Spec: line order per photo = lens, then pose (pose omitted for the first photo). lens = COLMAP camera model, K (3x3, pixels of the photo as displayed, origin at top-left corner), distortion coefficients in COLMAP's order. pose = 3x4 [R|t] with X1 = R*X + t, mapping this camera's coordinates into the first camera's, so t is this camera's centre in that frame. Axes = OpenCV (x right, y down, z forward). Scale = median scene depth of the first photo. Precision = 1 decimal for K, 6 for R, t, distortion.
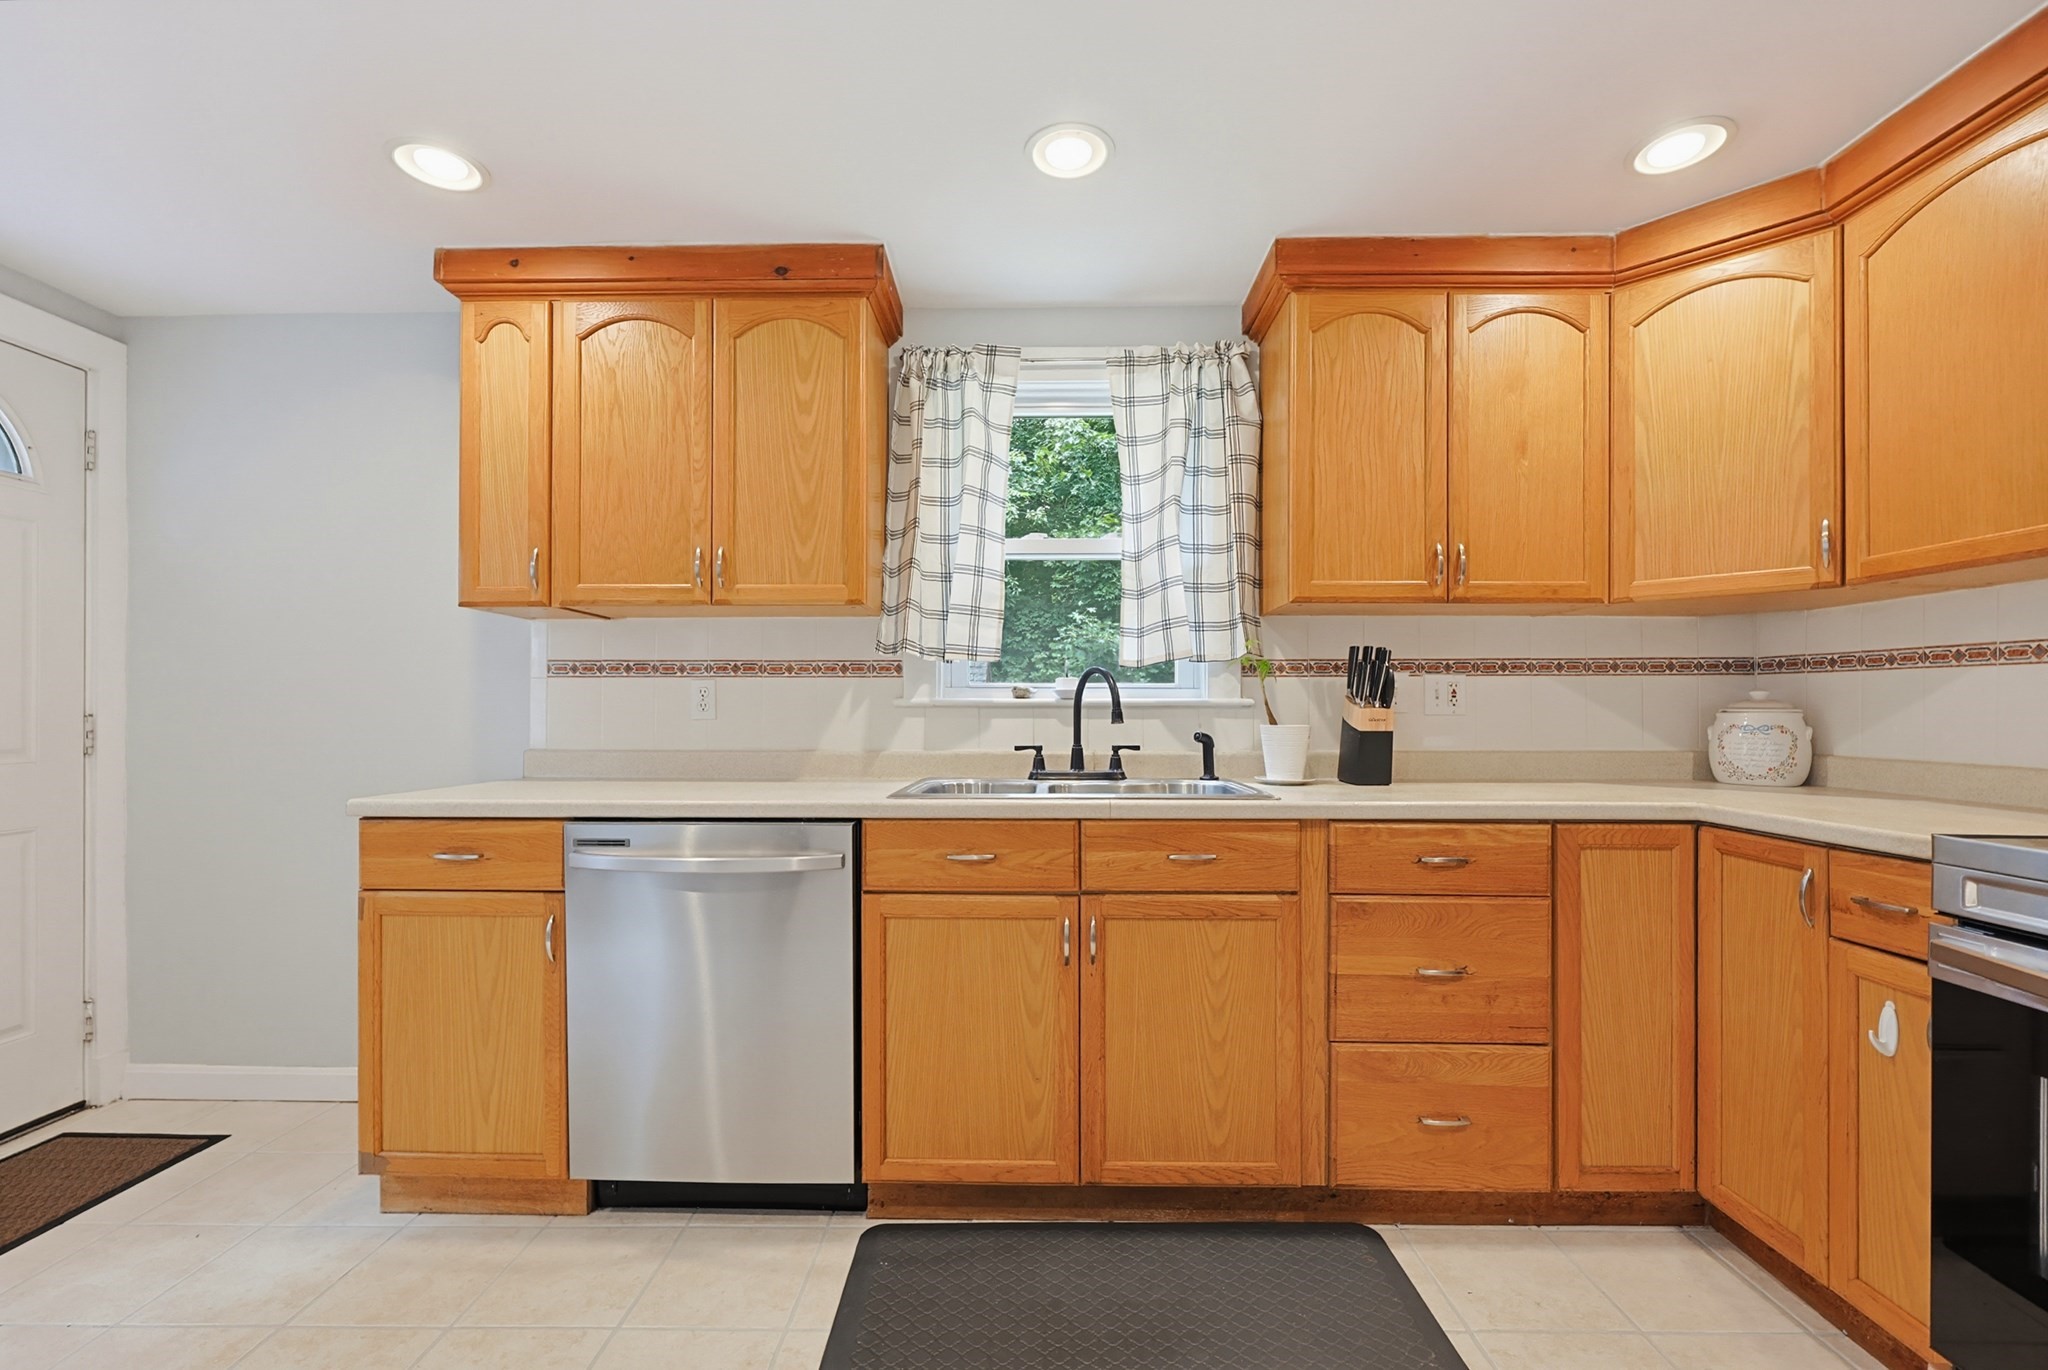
lens RADIAL K [[874.1, 0, 1017.7], [0, 874.1, 705.2], [0, 0, 1]] dist [0.003084, 0.000253]
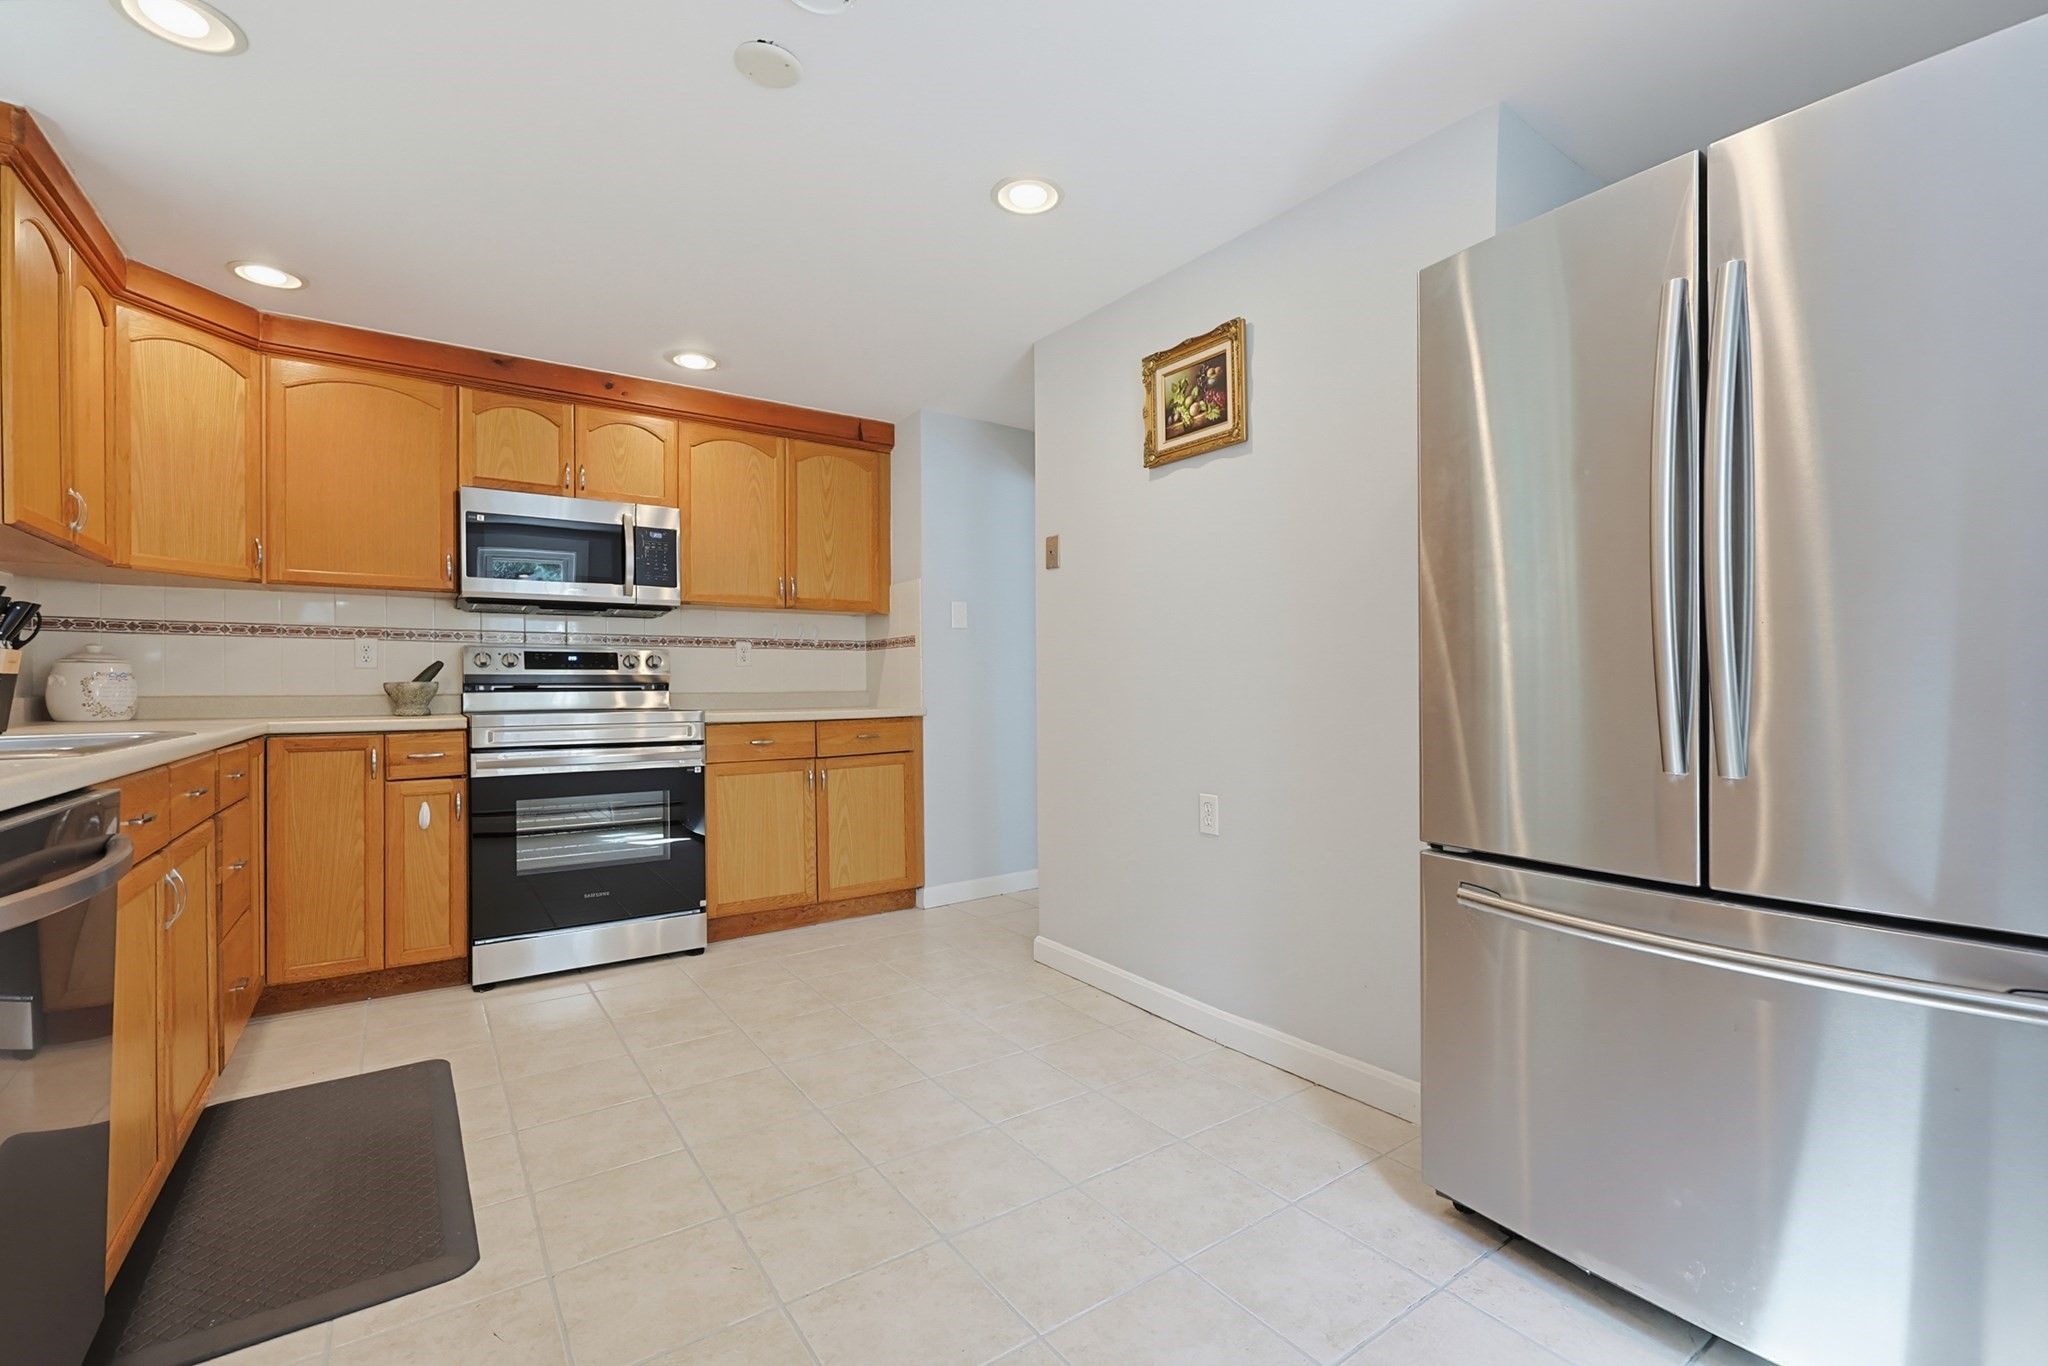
lens RADIAL K [[909.5, 0, 1053.0], [0, 909.5, 687.4], [0, 0, 1]] dist [0.001240, 0.000411]
pose [[-0.599982, 0.001332, 0.800012, -1.011025], [-0.001175, 0.999996, -0.002546, 0.044518], [-0.800013, -0.002468, -0.599978, 0.696831]]
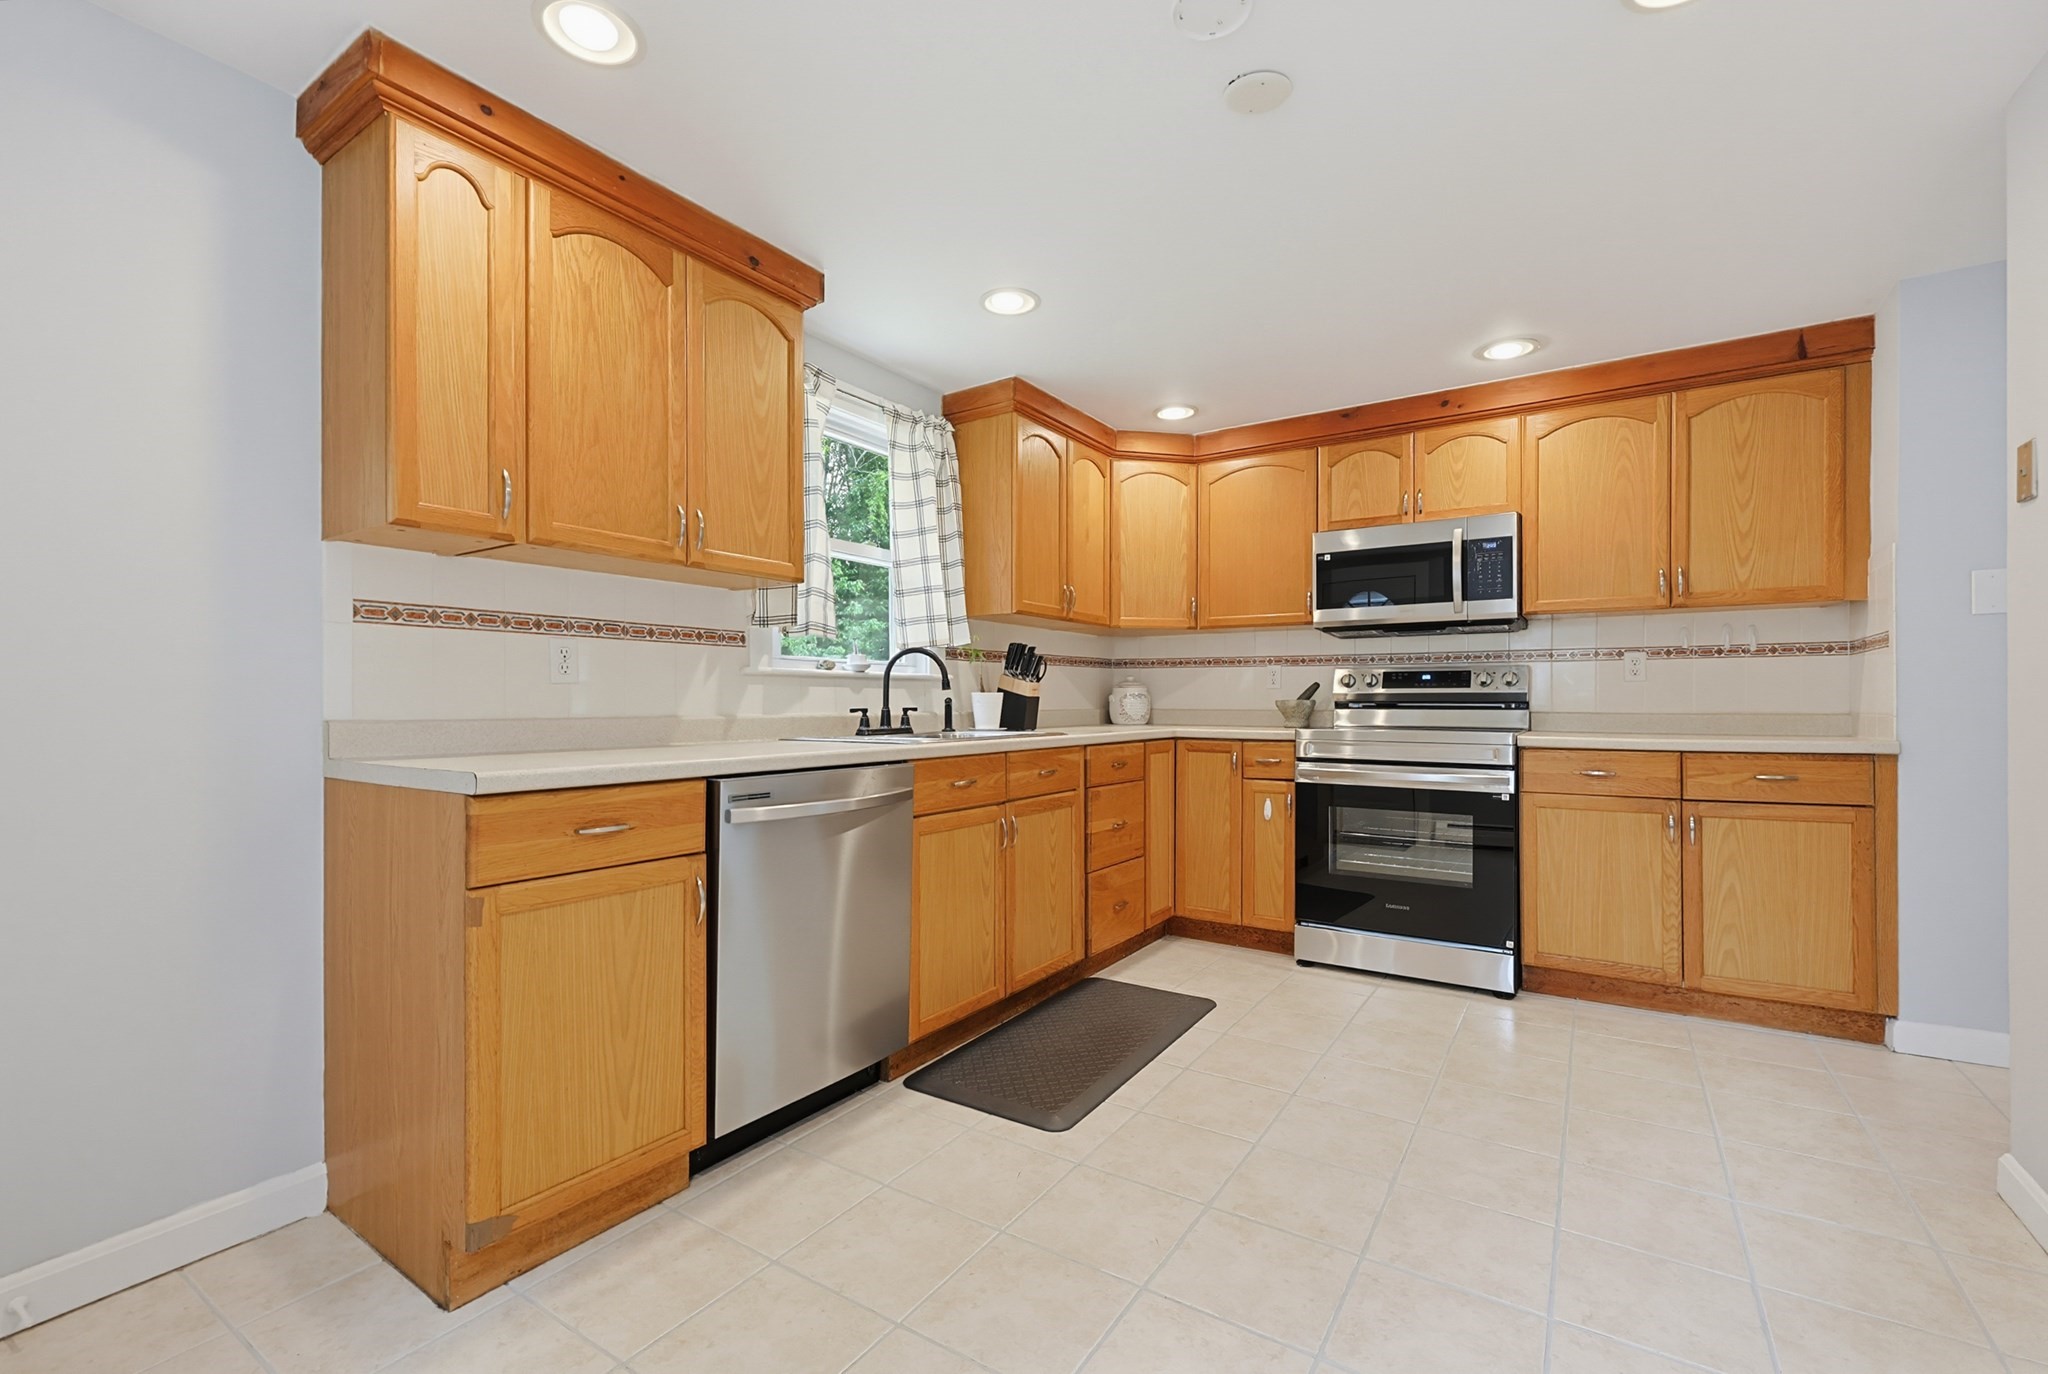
lens RADIAL K [[904.7, 0, 1000.5], [0, 904.7, 697.5], [0, 0, 1]] dist [0.002612, 0.000144]
pose [[0.544231, 0.002857, 0.838930, -1.019450], [-0.006745, 0.999977, 0.000970, 0.030417], [-0.838908, -0.006186, 0.544238, 0.145037]]
